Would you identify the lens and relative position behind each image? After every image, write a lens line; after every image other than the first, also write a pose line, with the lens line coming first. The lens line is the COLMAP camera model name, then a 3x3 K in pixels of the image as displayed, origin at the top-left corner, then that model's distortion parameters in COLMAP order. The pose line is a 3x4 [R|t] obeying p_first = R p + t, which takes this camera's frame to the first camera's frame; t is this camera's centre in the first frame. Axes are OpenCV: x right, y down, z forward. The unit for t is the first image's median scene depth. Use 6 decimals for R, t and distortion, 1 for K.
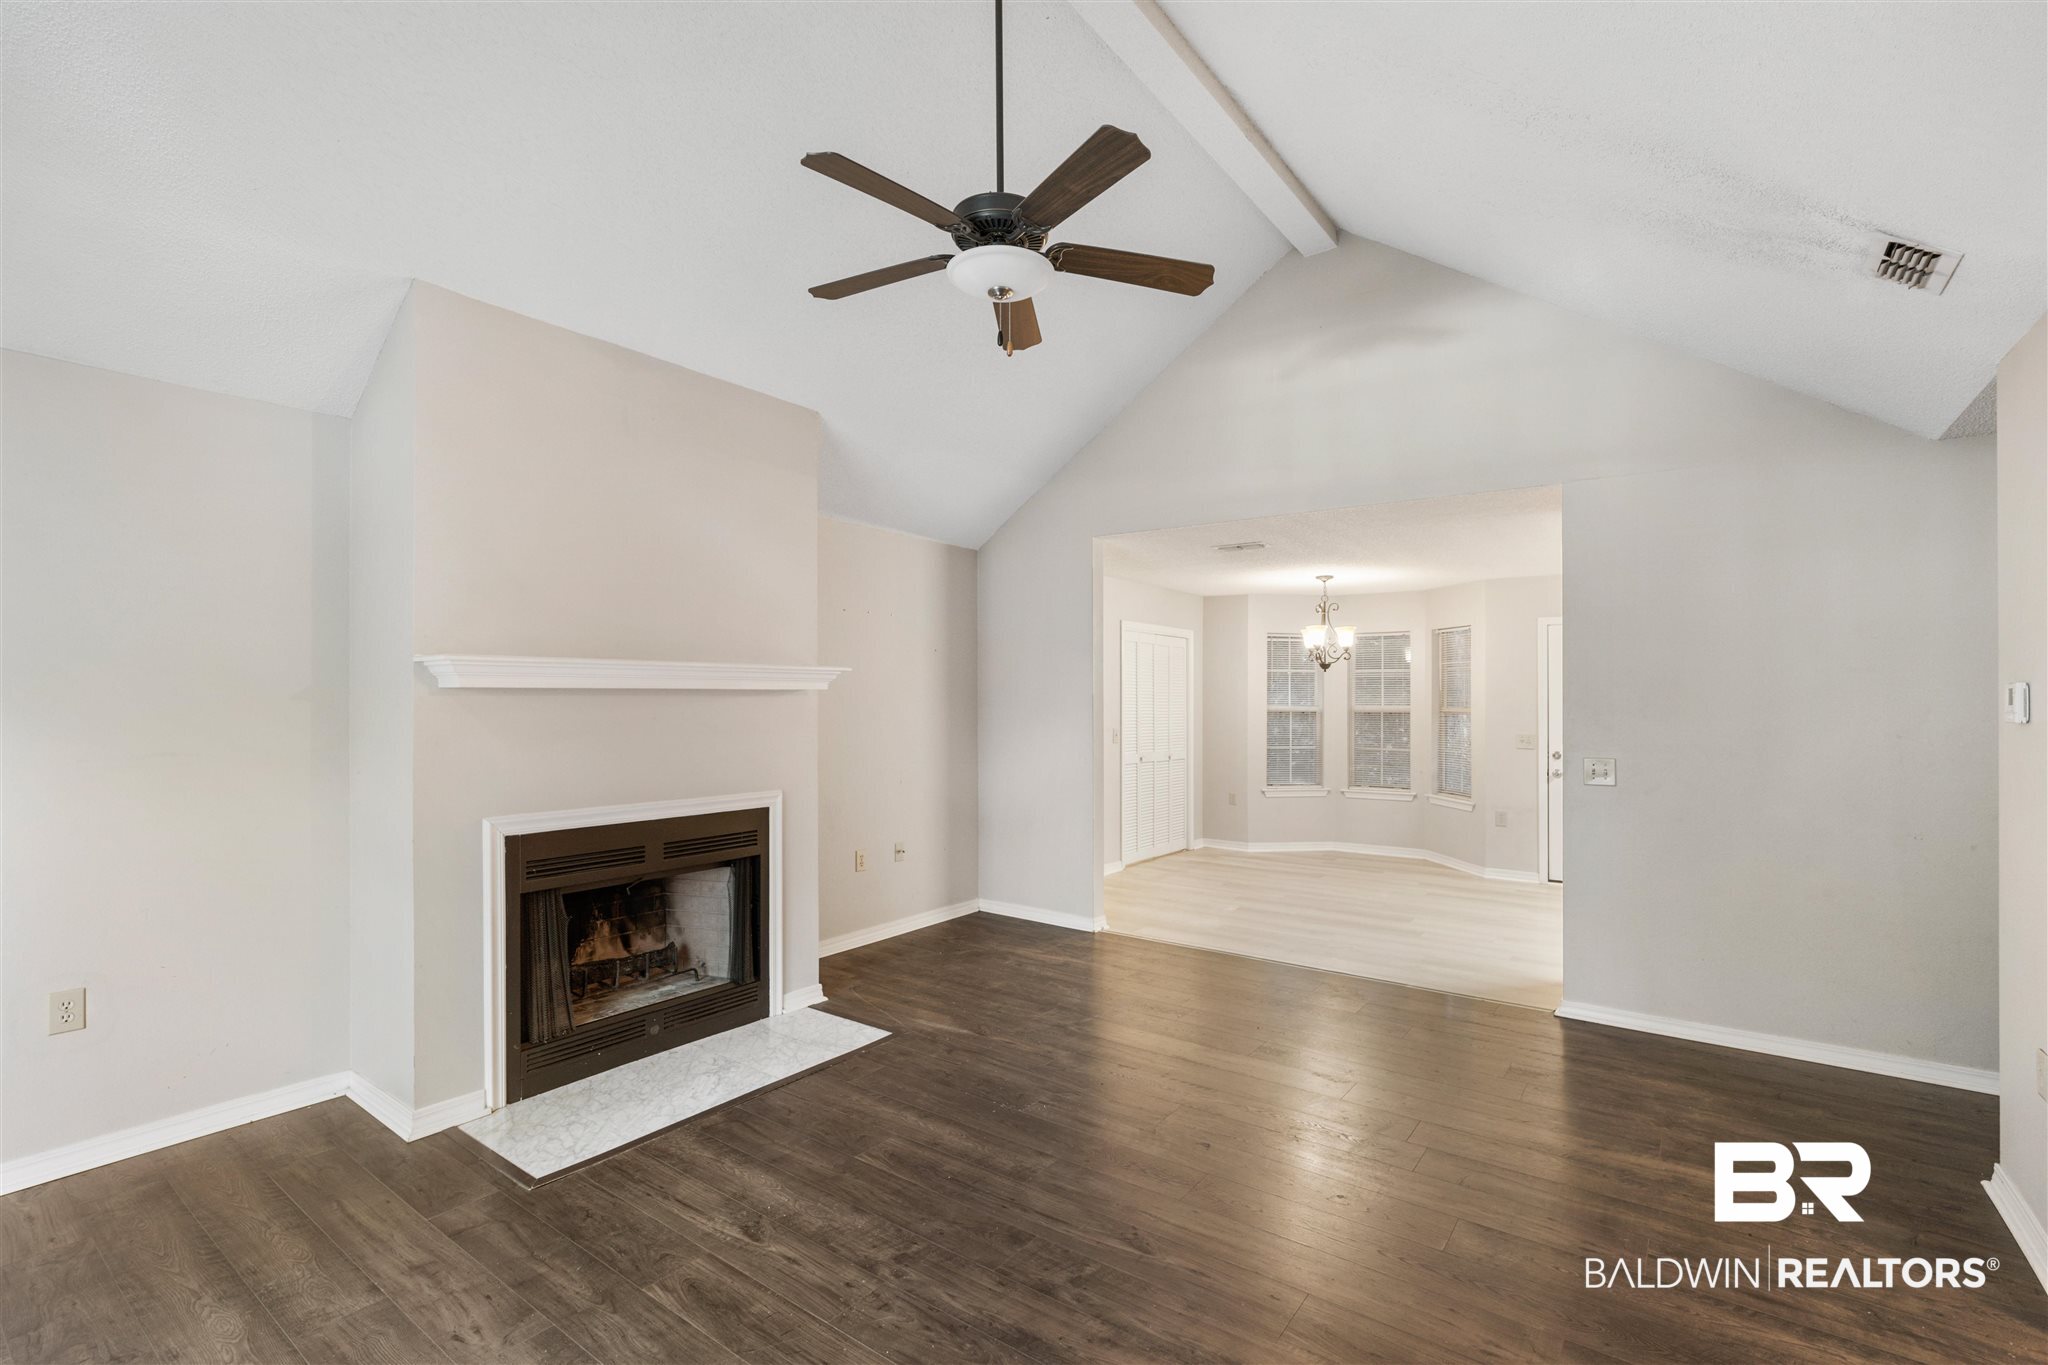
lens RADIAL K [[912.1, 0, 1024.0], [0, 912.1, 682.5], [0, 0, 1]] dist [-0.010096, 0.000124]
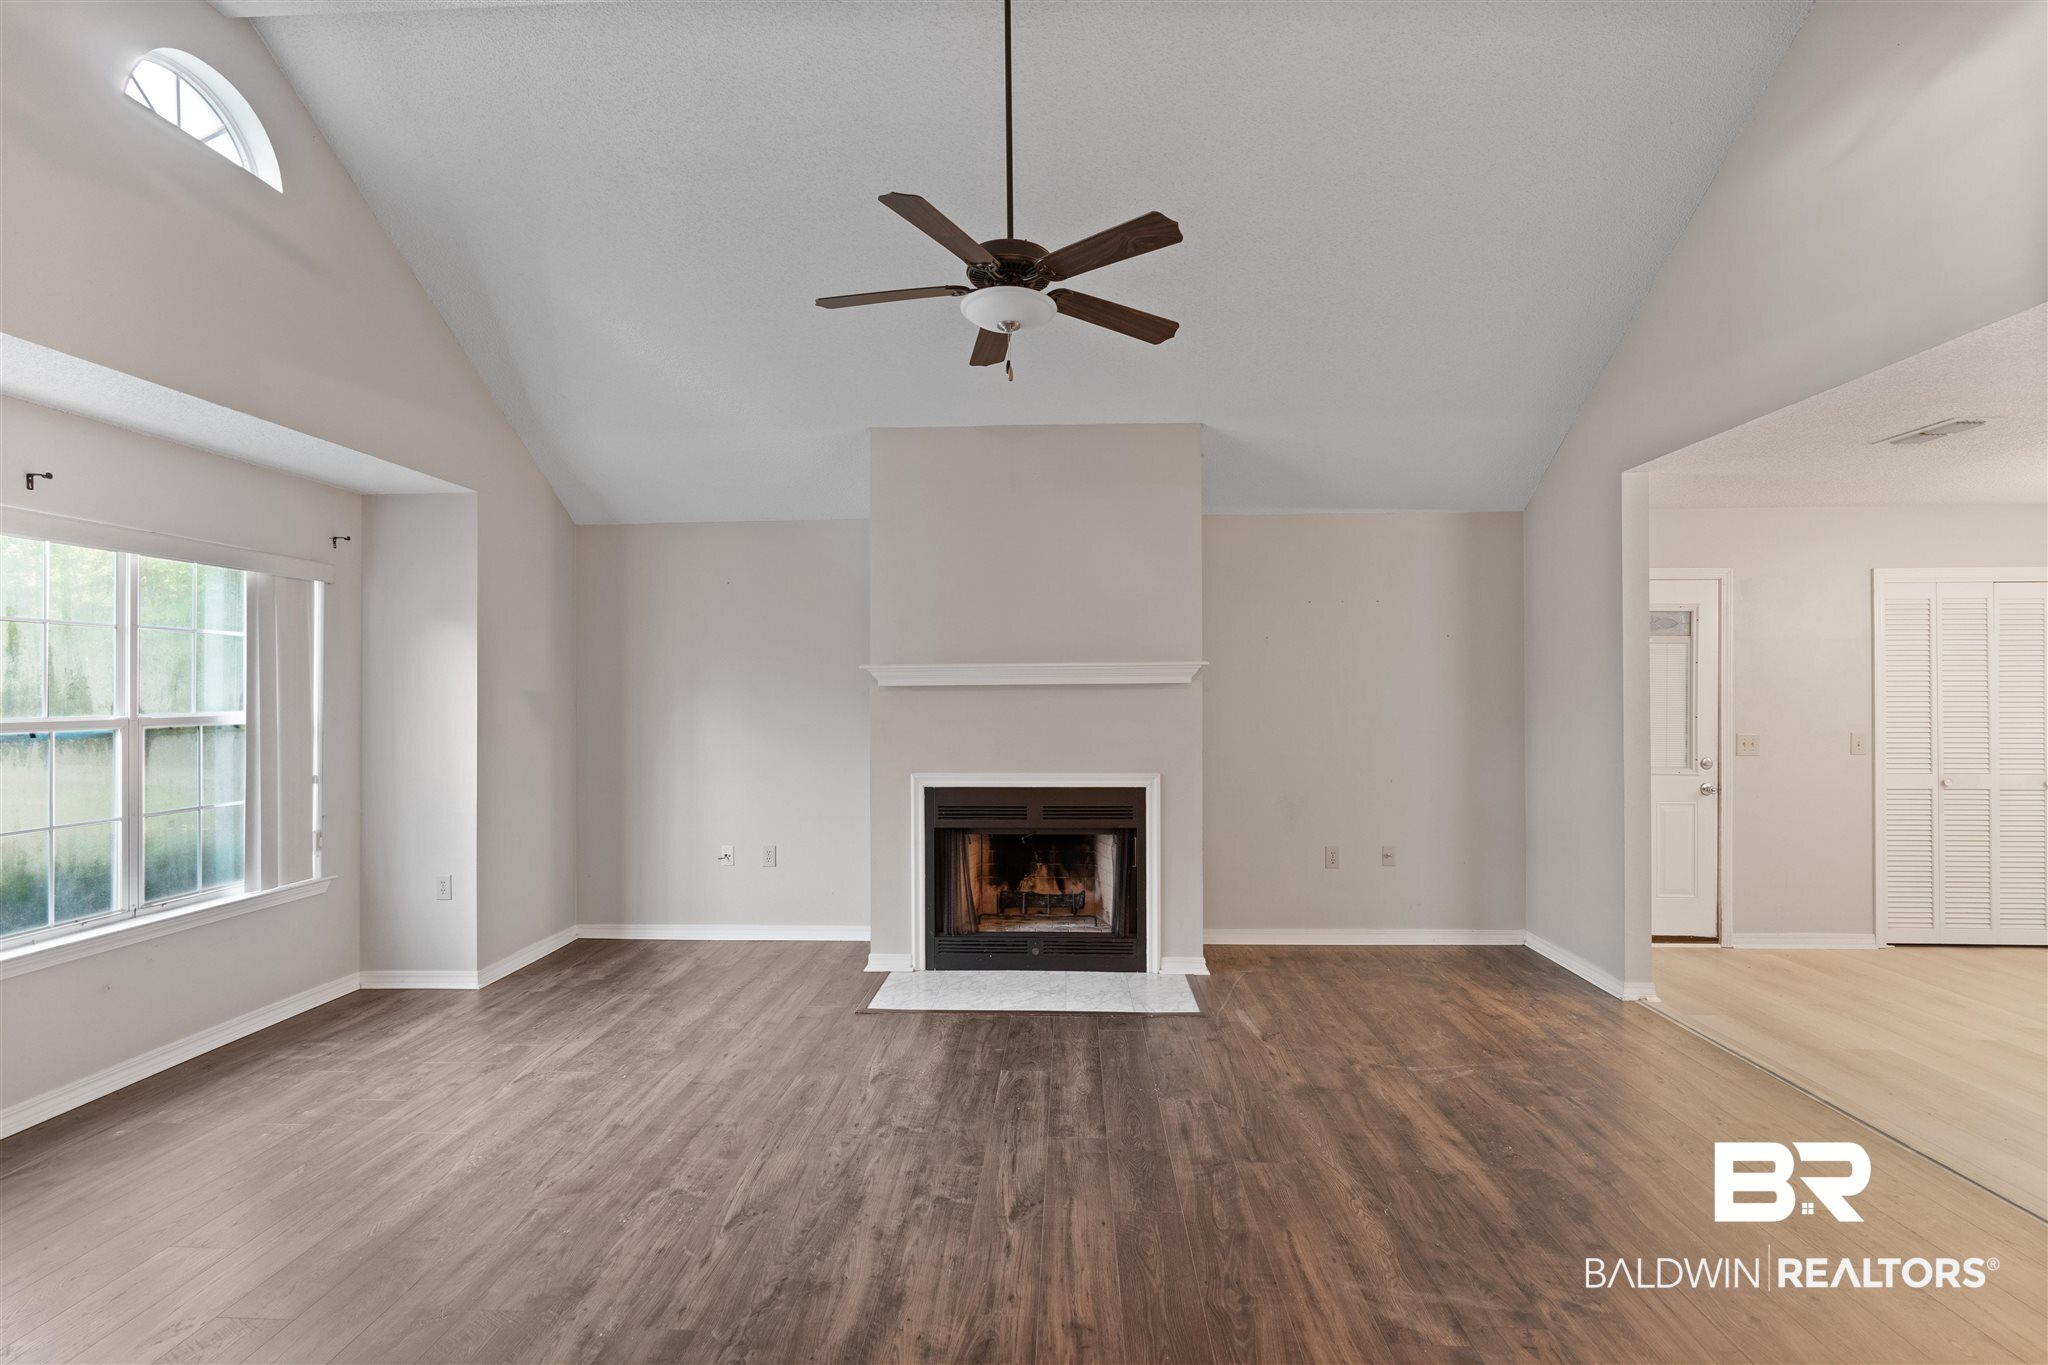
lens RADIAL K [[901.3, 0, 1024.0], [0, 901.3, 682.5], [0, 0, 1]] dist [-0.013825, -0.000088]
pose [[0.556471, -0.019996, -0.830626, 0.582473], [0.021731, 0.999719, -0.009508, 0.014120], [0.830583, -0.012759, 0.556749, 0.258828]]
